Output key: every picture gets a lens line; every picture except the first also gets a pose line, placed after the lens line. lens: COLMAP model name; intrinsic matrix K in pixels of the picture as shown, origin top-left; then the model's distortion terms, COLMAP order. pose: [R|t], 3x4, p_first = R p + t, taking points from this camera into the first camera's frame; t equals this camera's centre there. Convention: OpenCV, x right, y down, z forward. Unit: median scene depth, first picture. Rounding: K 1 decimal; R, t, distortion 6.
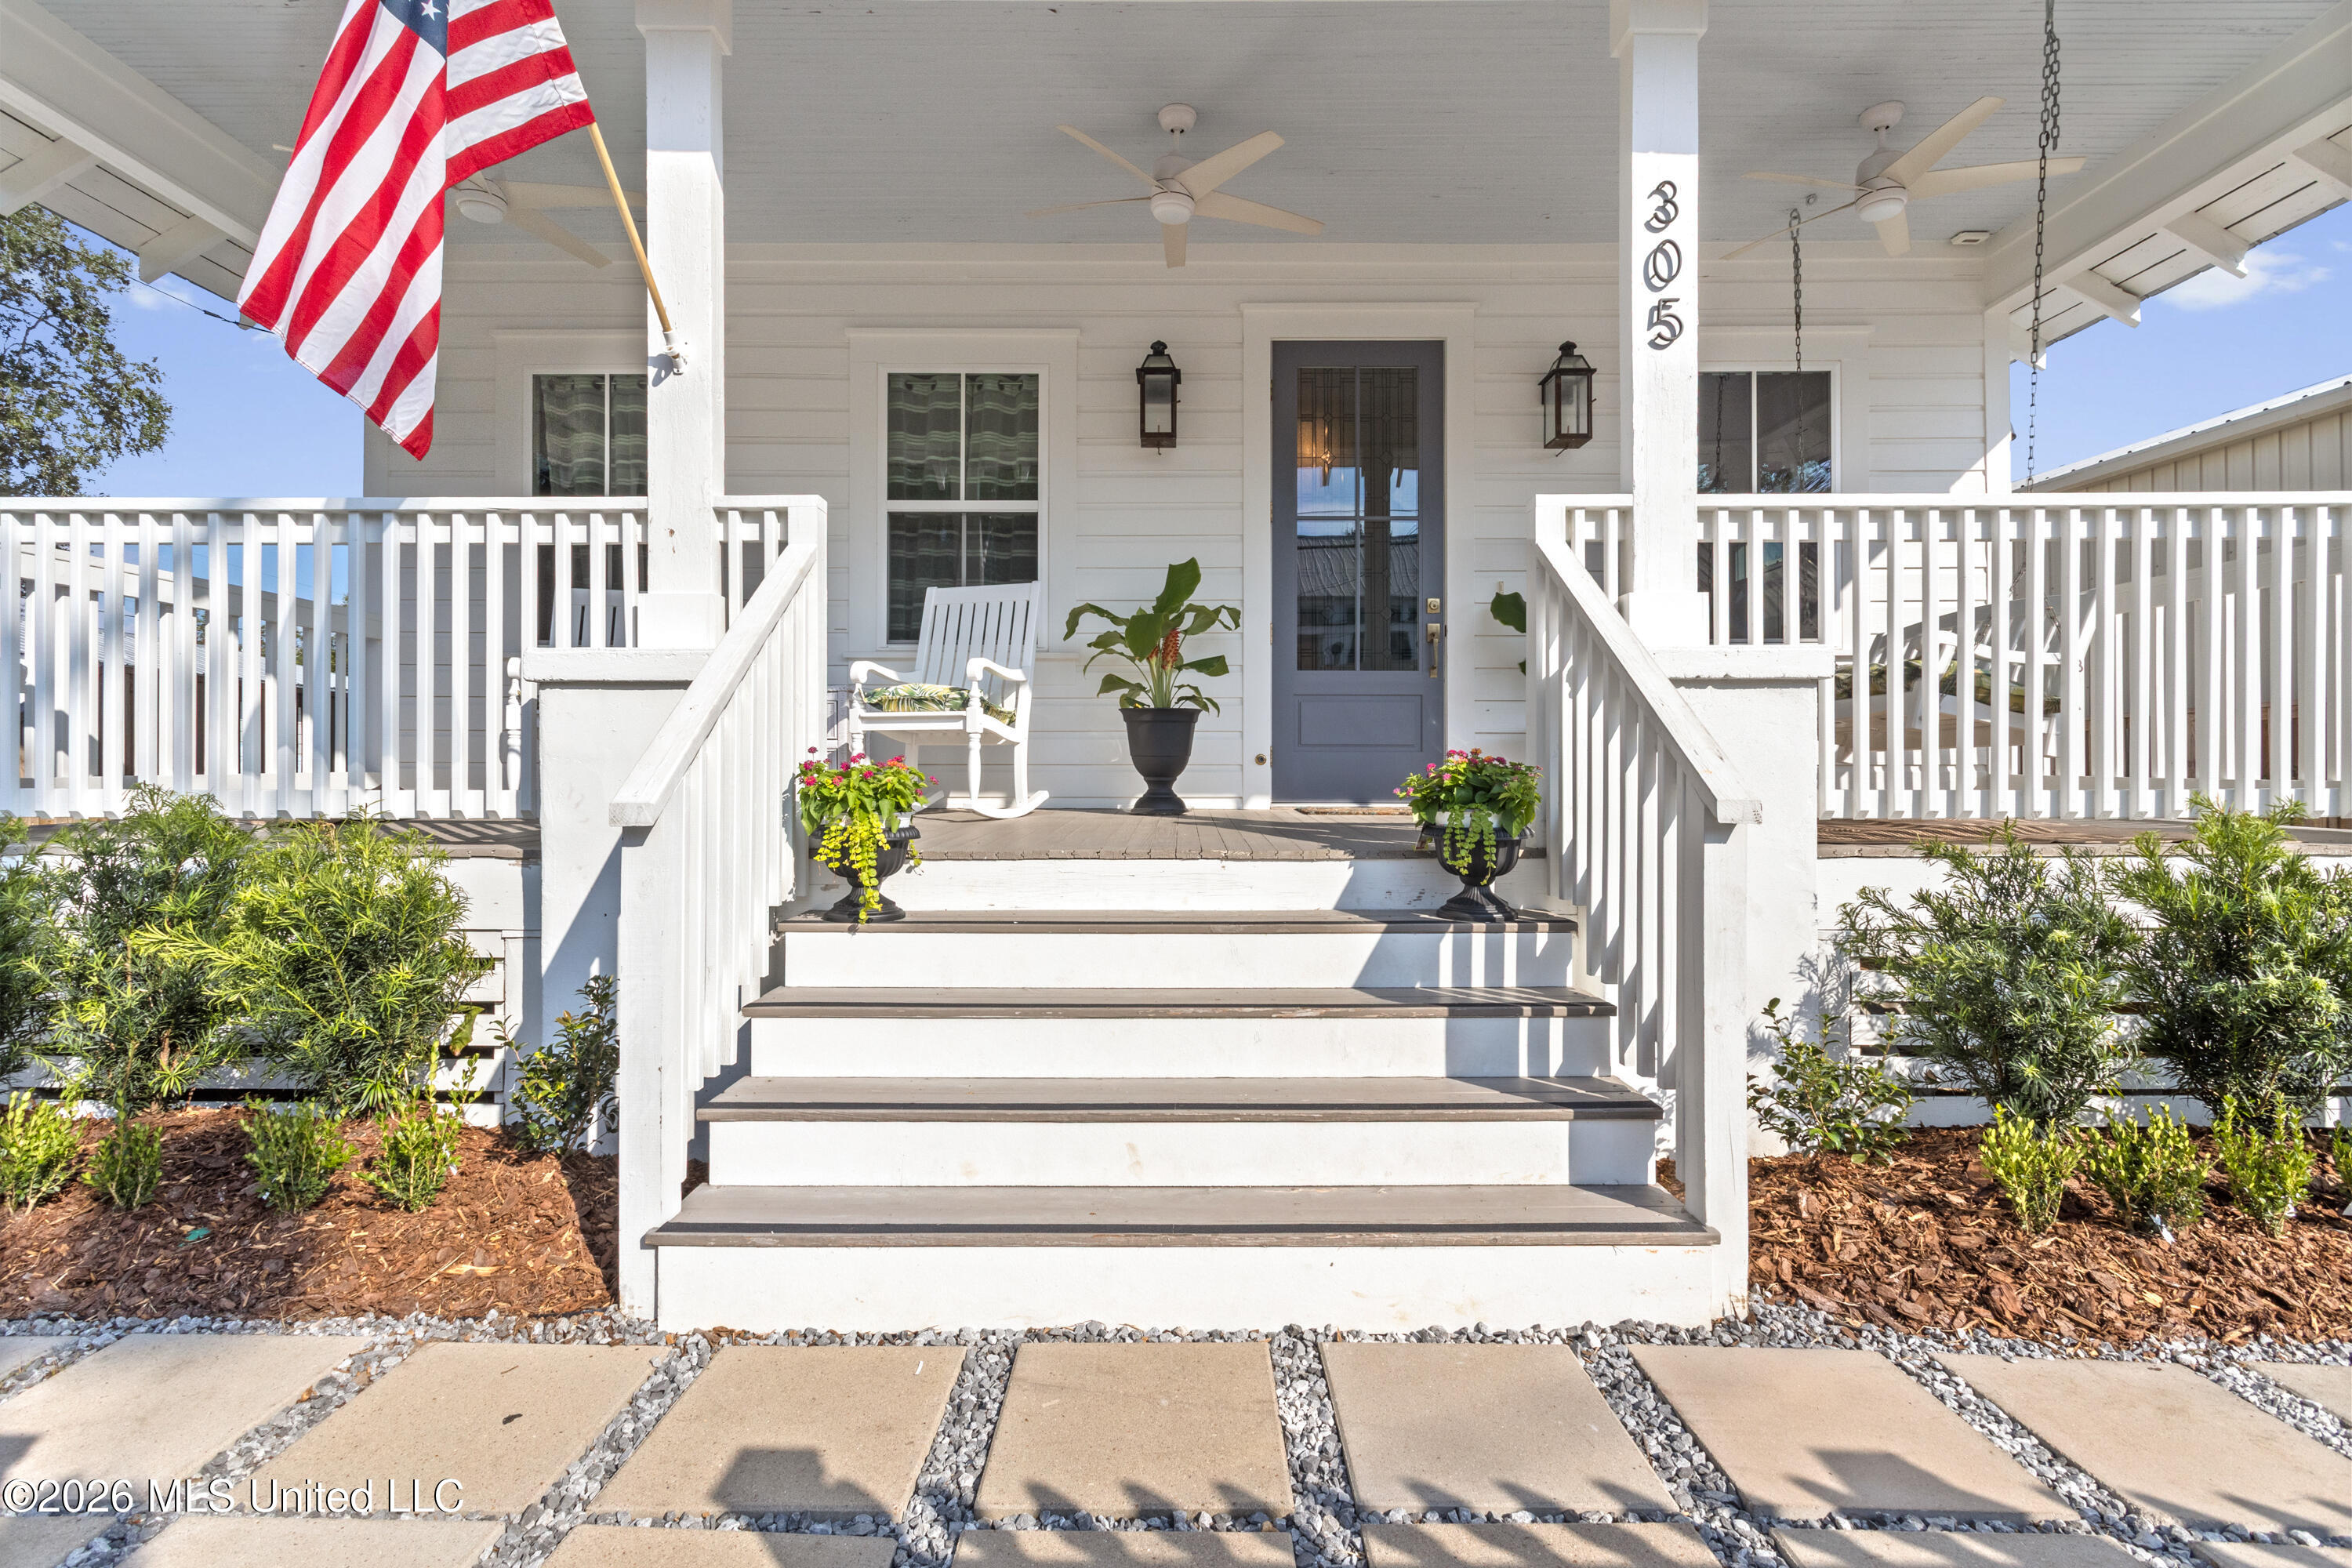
lens RADIAL K [[1107.9, 0, 1168.1], [0, 1107.9, 777.0], [0, 0, 1]] dist [-0.004478, 0.001574]
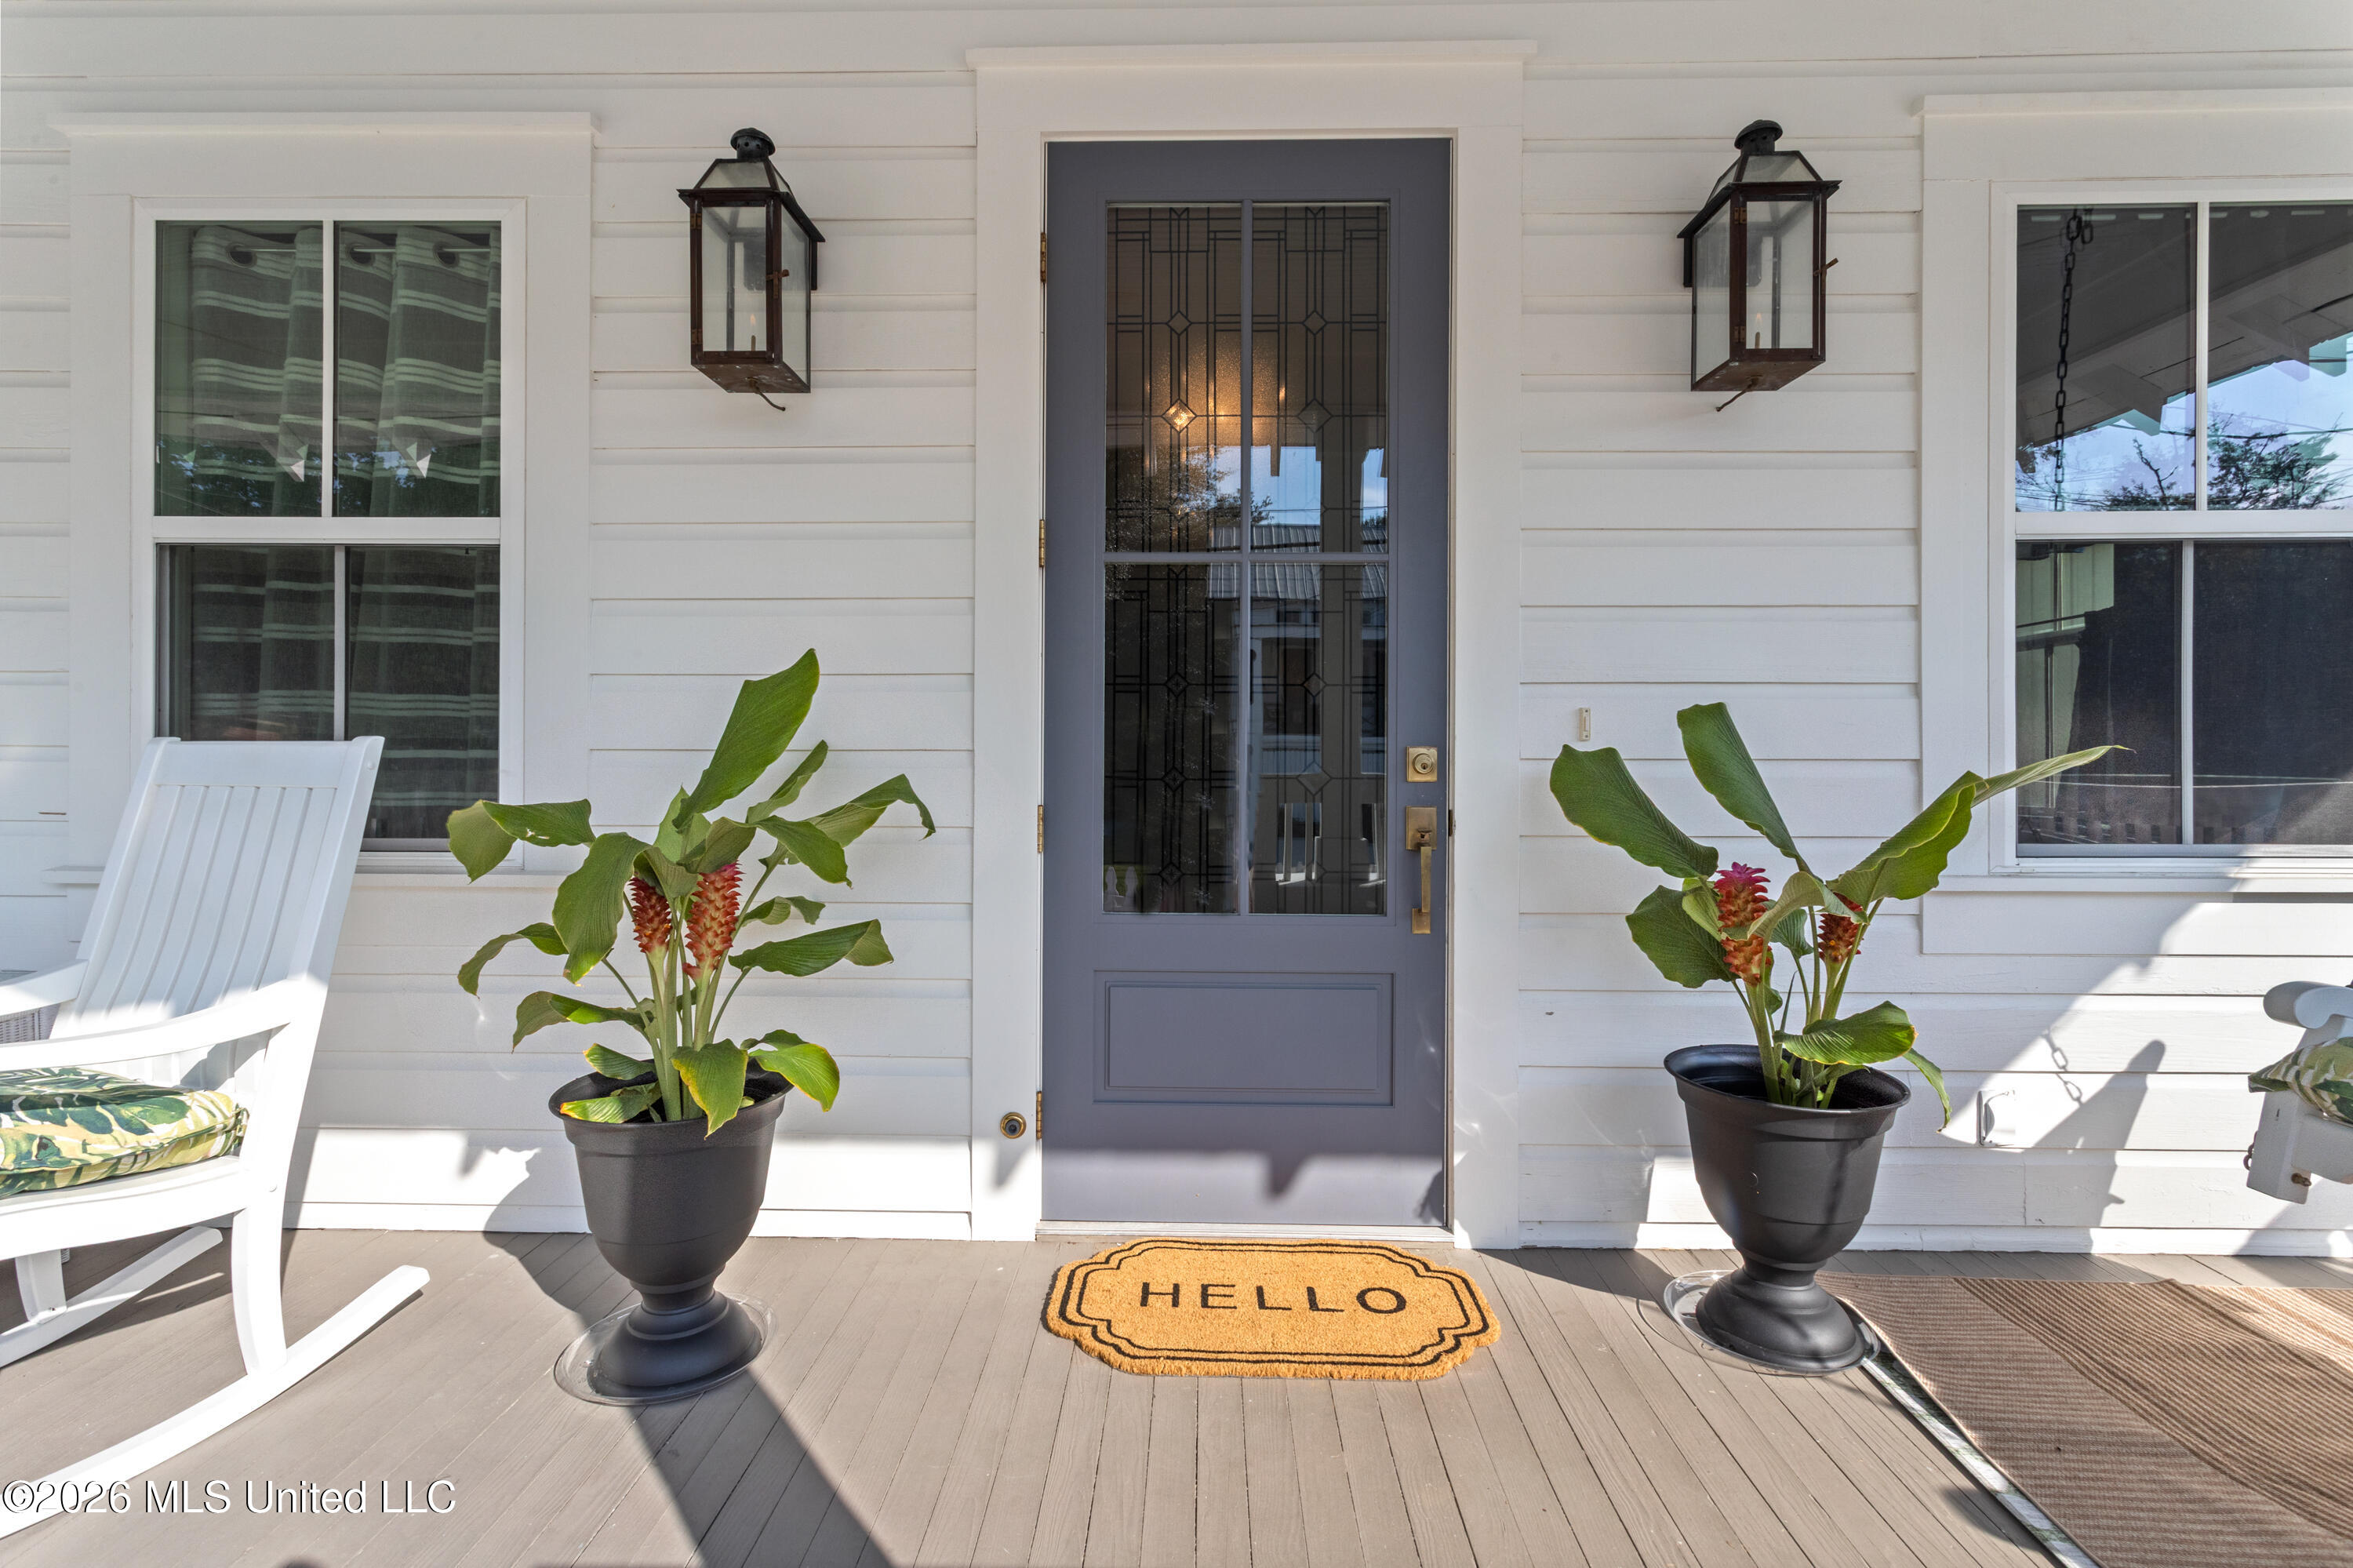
lens RADIAL K [[1108.5, 0, 1181.1], [0, 1108.5, 774.1], [0, 0, 1]] dist [-0.004478, 0.001574]
pose [[0.999855, 0.003616, -0.016612, 0.154427], [-0.003474, 0.999957, 0.008595, -0.154430], [0.016642, -0.008536, 0.999825, 0.573937]]
